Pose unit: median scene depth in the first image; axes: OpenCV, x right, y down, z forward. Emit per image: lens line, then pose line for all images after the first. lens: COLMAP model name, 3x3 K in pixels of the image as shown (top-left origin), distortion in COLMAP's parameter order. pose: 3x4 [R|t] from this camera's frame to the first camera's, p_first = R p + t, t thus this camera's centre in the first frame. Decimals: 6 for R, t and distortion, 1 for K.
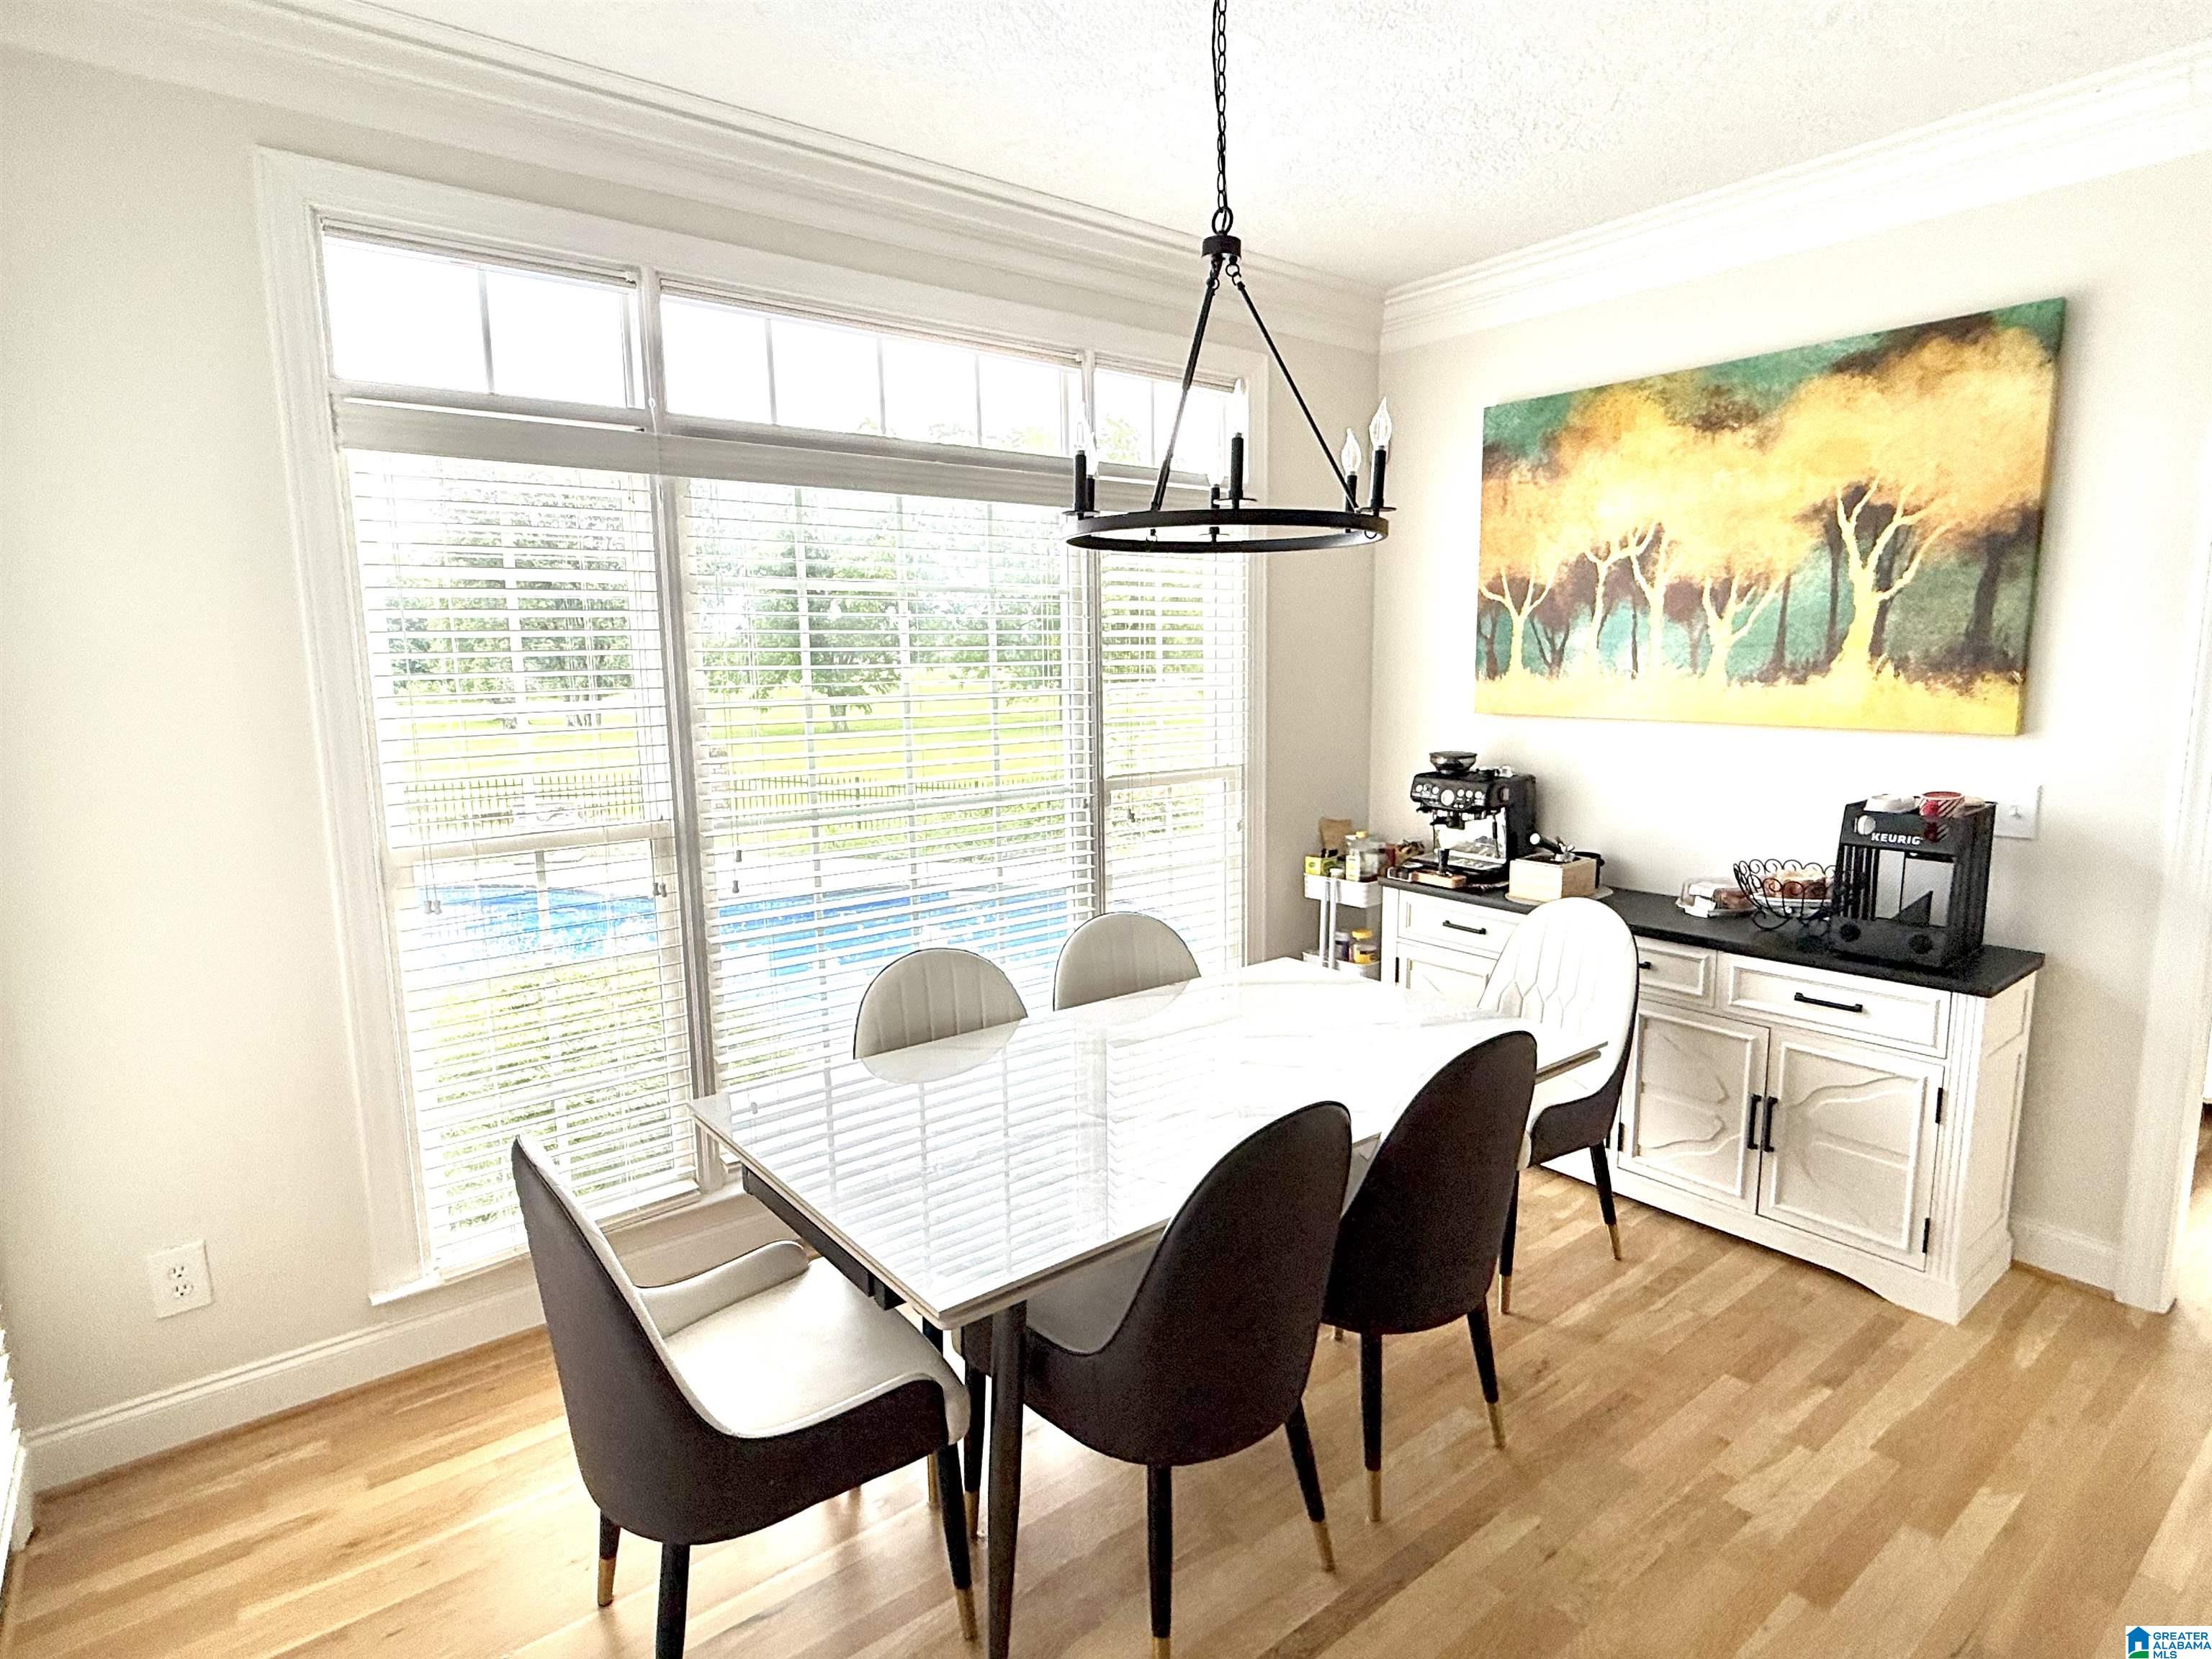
lens RADIAL K [[1163.9, 0, 1103.0], [0, 1163.9, 835.0], [0, 0, 1]] dist [-0.003889, -0.000693]
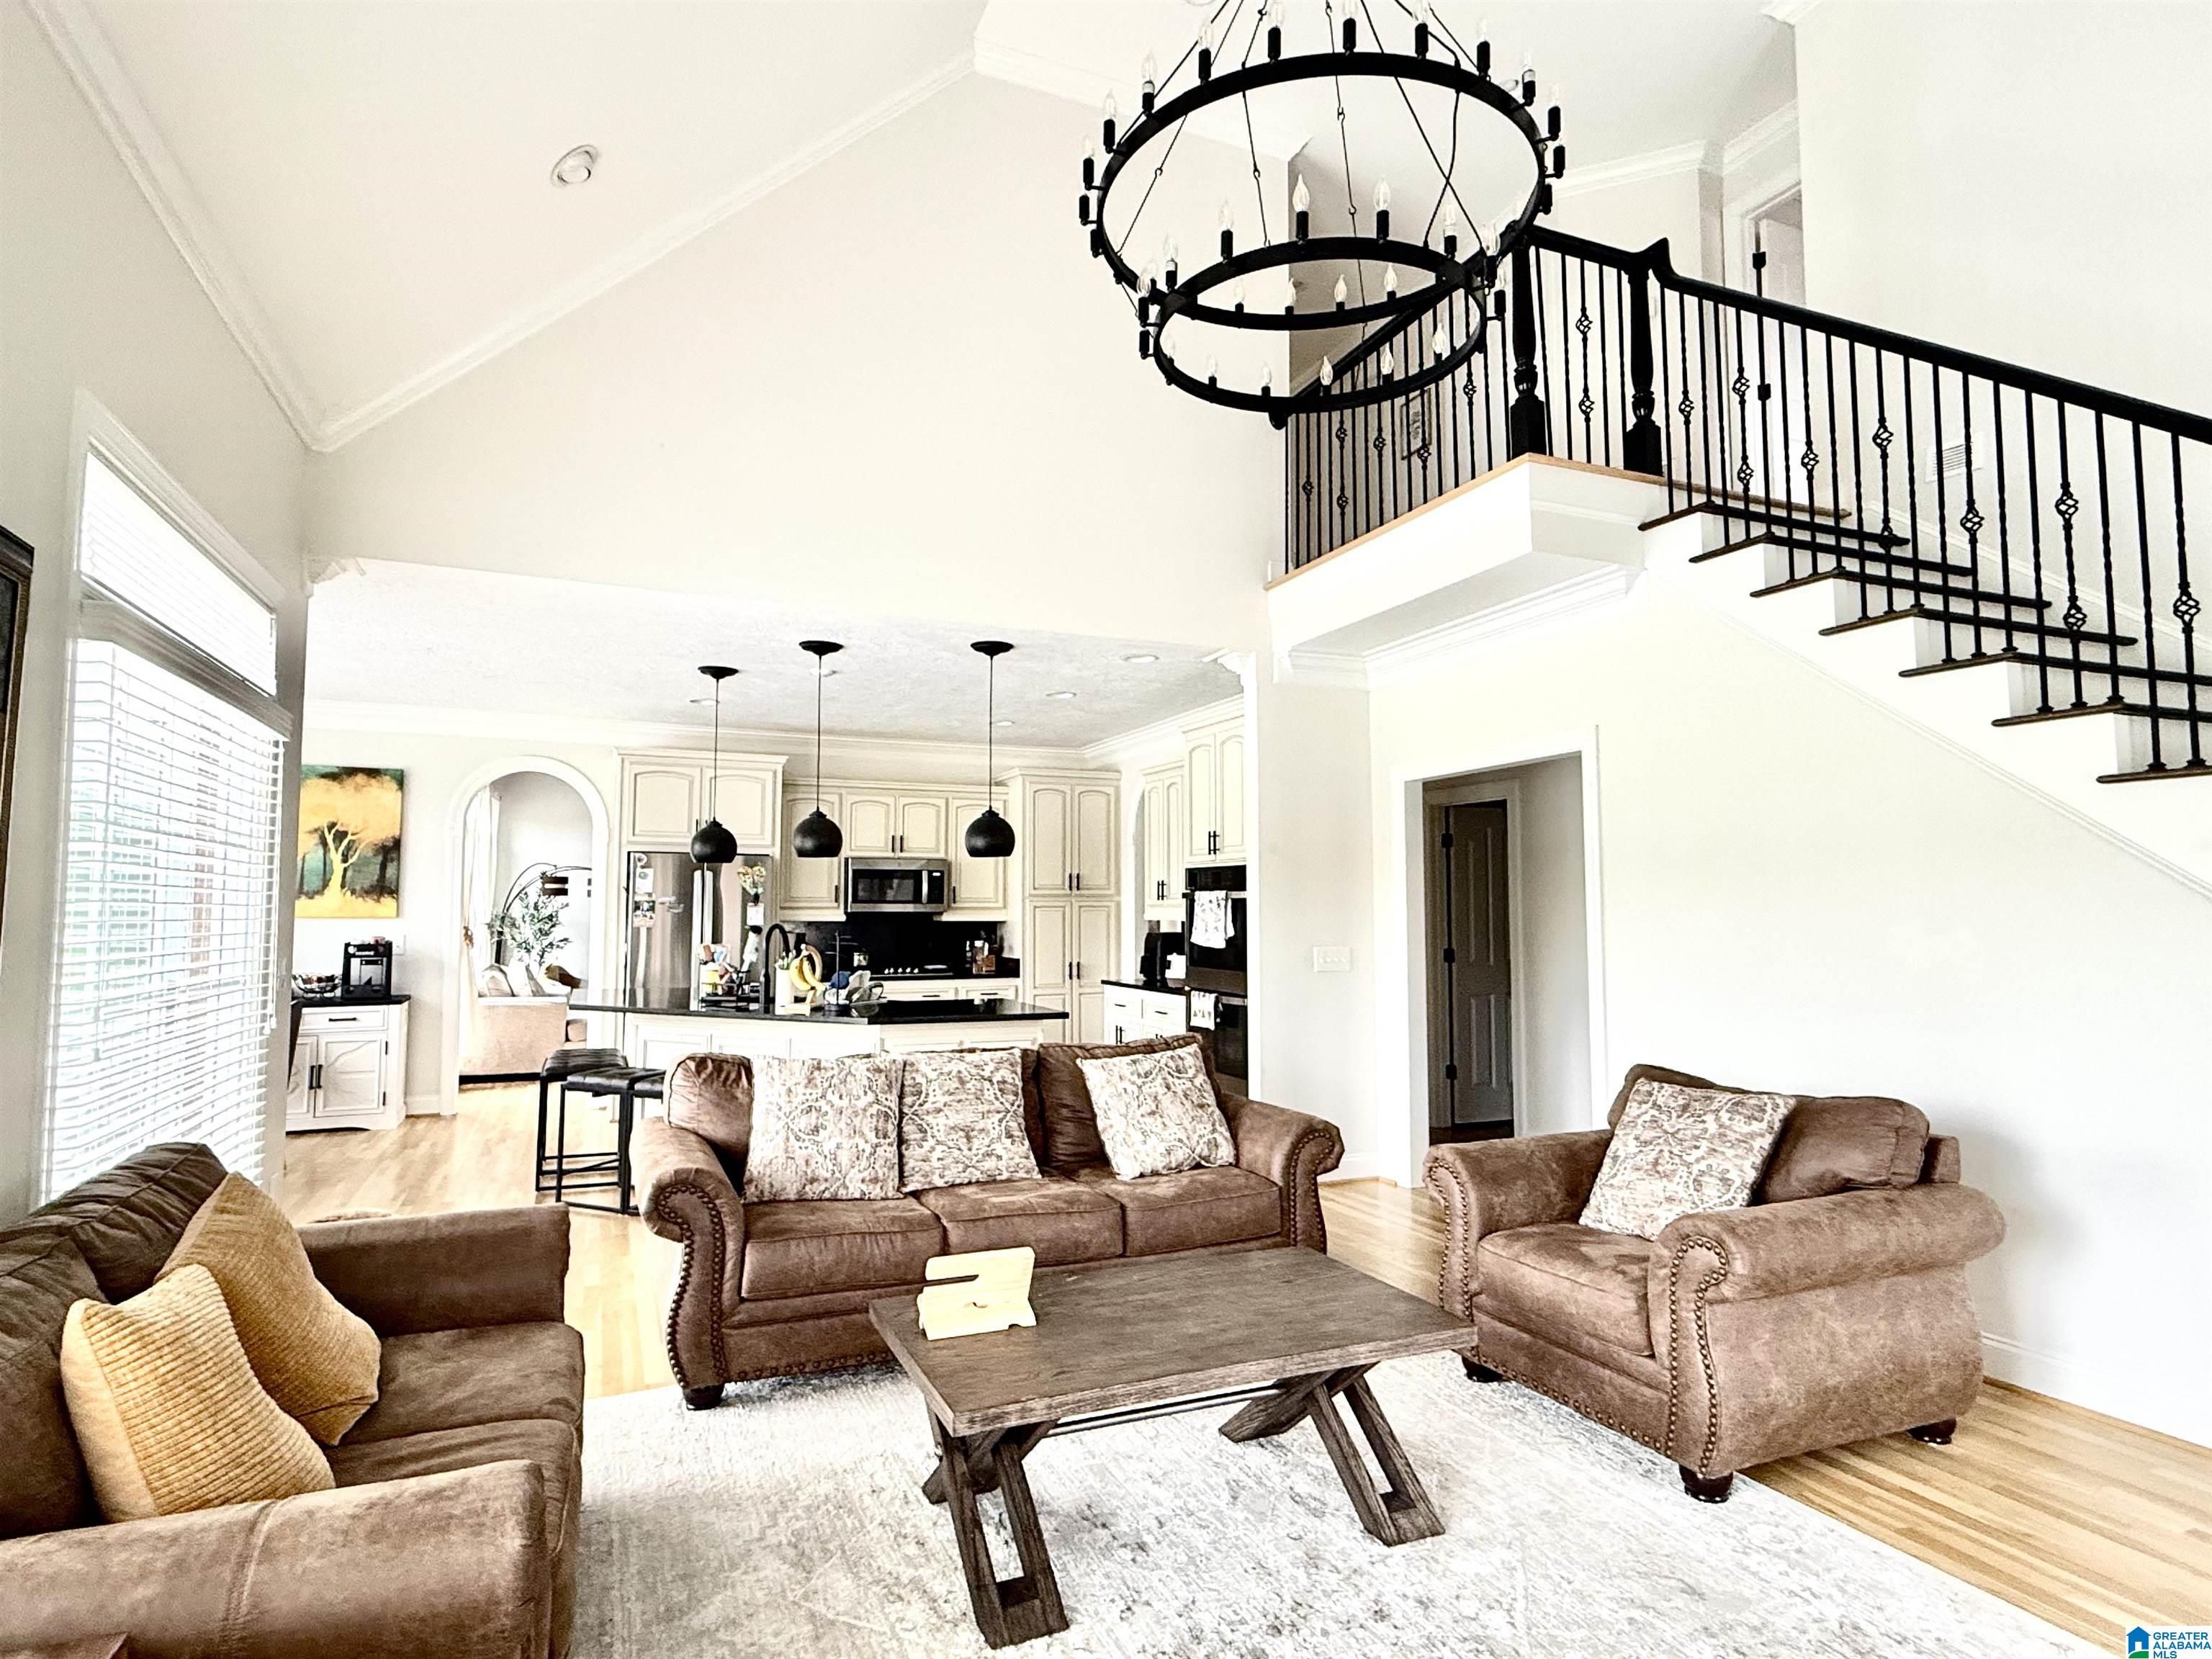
lens RADIAL K [[1212.6, 0, 1106.7], [0, 1212.6, 826.7], [0, 0, 1]] dist [-0.003008, -0.000299]
pose [[0.263386, 0.080148, 0.961355, -1.520516], [0.141774, 0.982506, -0.120754, 0.283362], [-0.954216, 0.168100, 0.247416, -1.334318]]
